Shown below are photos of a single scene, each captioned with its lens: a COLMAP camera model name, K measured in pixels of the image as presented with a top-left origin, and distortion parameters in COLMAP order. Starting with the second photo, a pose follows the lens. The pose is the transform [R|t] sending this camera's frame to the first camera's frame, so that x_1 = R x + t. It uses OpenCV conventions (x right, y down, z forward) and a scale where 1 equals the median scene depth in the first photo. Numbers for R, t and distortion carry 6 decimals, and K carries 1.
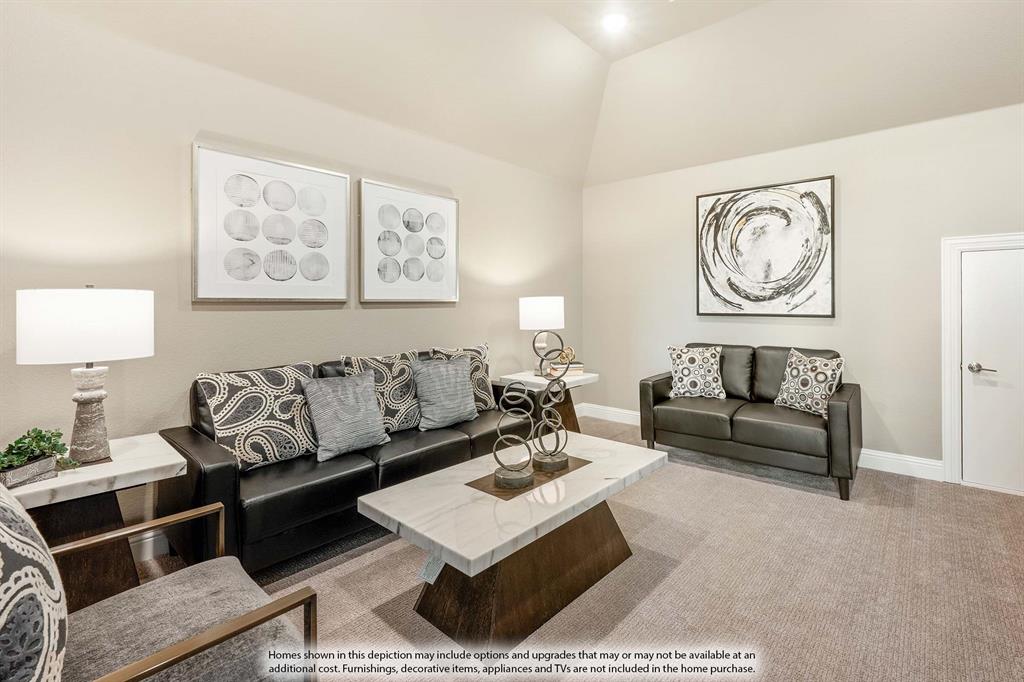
lens RADIAL K [[466.1, 0, 544.1], [0, 466.1, 302.3], [0, 0, 1]] dist [-0.000059, 0.000005]
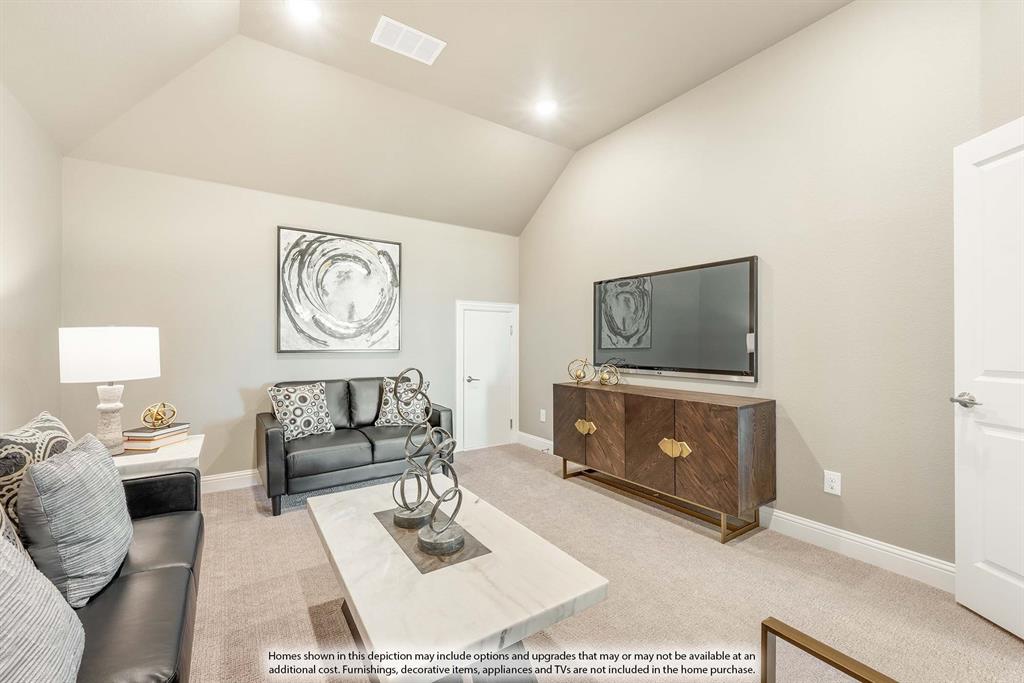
lens RADIAL K [[420.9, 0, 514.7], [0, 420.9, 343.8], [0, 0, 1]] dist [0.002226, 0.000128]
pose [[0.272980, 0.002280, 0.962017, -0.390304], [-0.001061, 0.999997, -0.002069, 0.011667], [-0.962019, -0.000456, 0.272982, 0.337610]]
